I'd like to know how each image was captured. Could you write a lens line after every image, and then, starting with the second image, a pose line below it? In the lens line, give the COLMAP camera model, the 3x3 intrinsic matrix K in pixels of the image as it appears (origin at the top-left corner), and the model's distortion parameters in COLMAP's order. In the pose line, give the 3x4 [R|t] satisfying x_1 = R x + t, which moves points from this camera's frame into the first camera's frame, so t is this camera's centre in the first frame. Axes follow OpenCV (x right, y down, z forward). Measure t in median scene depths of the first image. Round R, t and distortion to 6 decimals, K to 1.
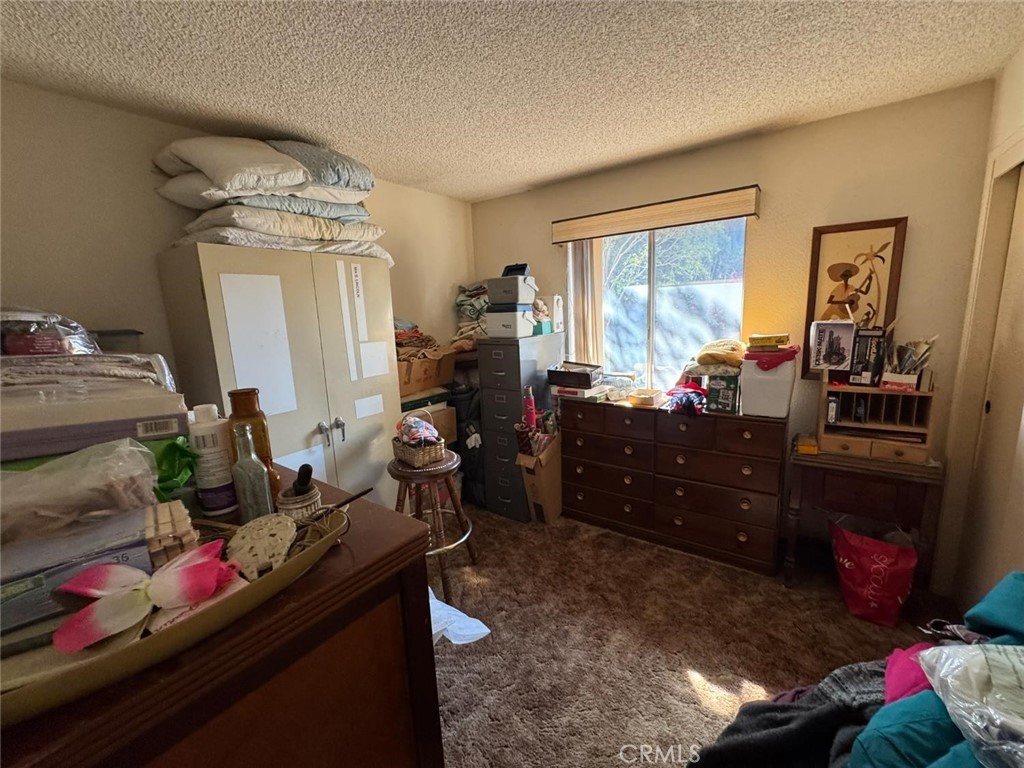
lens RADIAL K [[413.2, 0, 512.7], [0, 413.2, 384.7], [0, 0, 1]] dist [-0.006209, 0.000780]
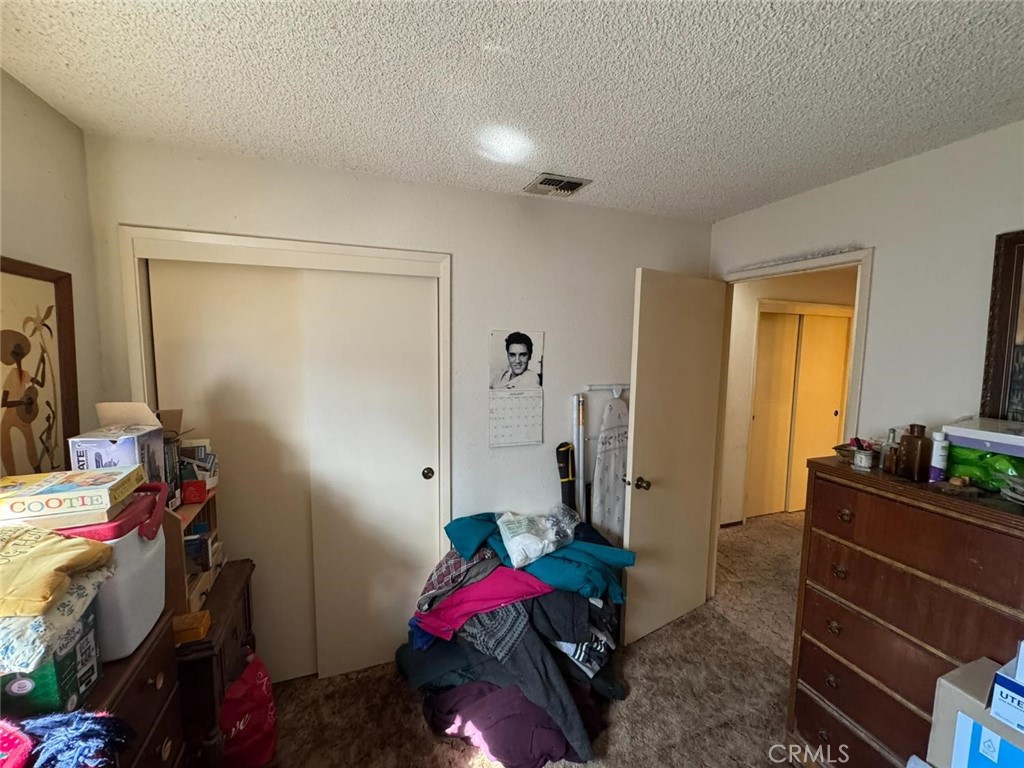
lens RADIAL K [[413.2, 0, 512.6], [0, 413.2, 383.1], [0, 0, 1]] dist [-0.006209, 0.000780]
pose [[-0.829785, -0.018057, 0.557792, -0.025034], [0.121849, 0.969502, 0.212649, -0.268223], [-0.544620, 0.244419, -0.802277, 1.105289]]
